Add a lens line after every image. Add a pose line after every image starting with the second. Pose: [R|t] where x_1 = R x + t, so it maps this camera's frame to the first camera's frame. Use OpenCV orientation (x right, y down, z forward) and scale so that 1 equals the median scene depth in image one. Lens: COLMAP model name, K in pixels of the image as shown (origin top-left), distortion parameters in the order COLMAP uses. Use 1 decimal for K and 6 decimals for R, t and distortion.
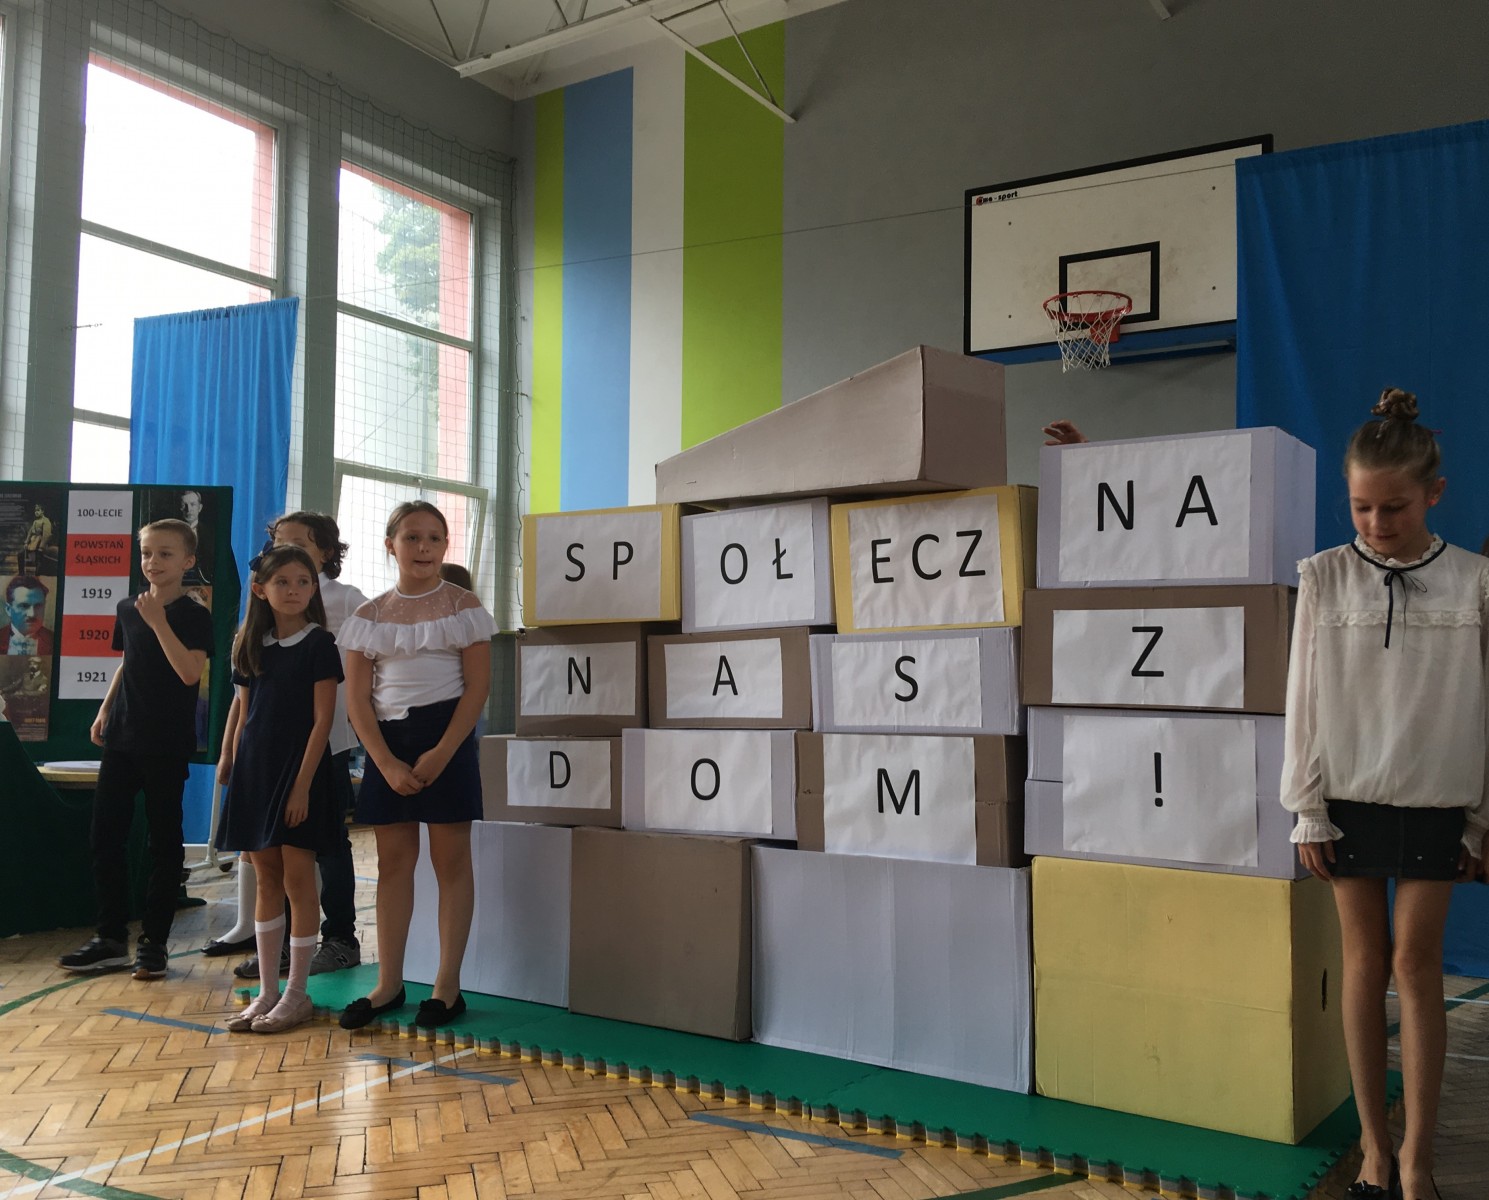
lens RADIAL K [[1439.4, 0, 804.1], [0, 1439.4, 593.3], [0, 0, 1]] dist [0.128903, -0.175747]
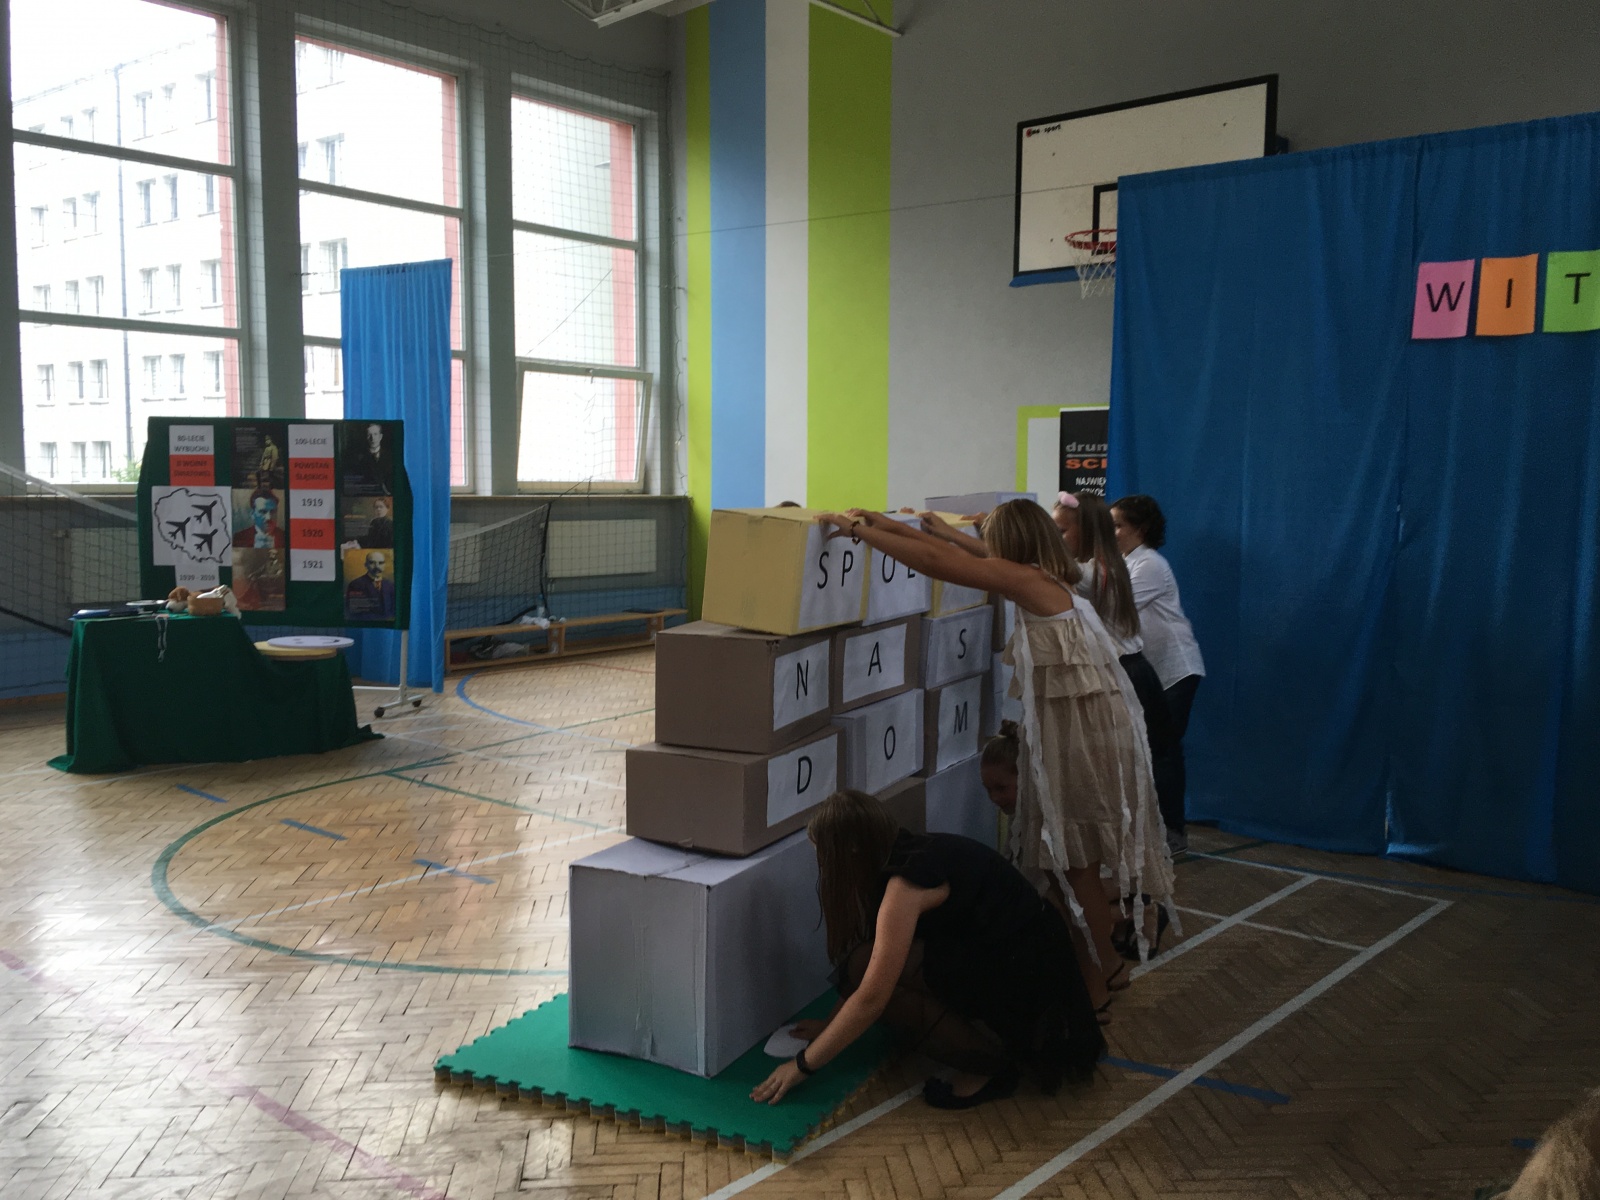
lens RADIAL K [[1426.8, 0, 810.3], [0, 1426.8, 599.4], [0, 0, 1]] dist [0.156363, -0.224810]
pose [[0.982231, 0.015037, -0.187071, 0.185519], [0.012362, 0.989436, 0.144443, -0.084819], [0.187267, -0.144189, 0.971669, -0.185094]]
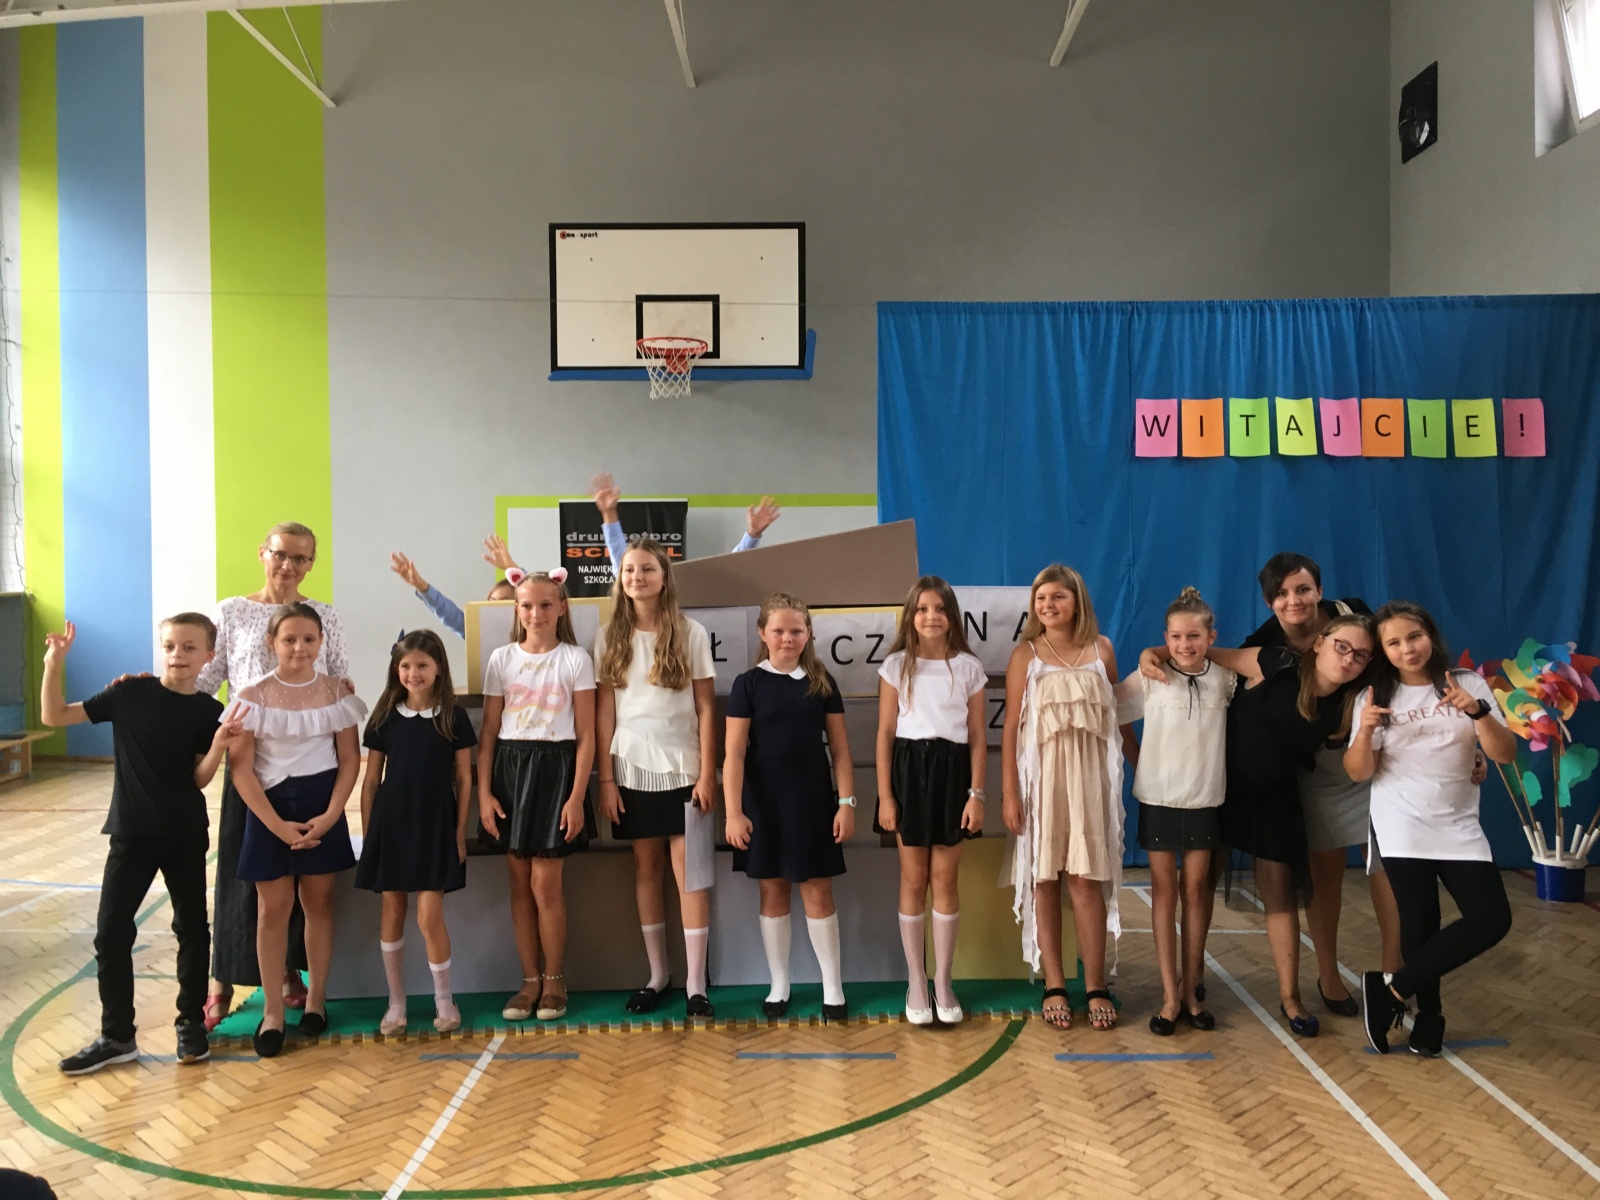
lens RADIAL K [[1352.4, 0, 804.4], [0, 1352.4, 603.0], [0, 0, 1]] dist [0.062886, -0.004094]
pose [[0.881291, -0.024618, 0.471932, -0.250400], [-0.018774, 0.996030, 0.087016, -0.083011], [-0.472201, -0.085546, 0.877330, -0.073693]]
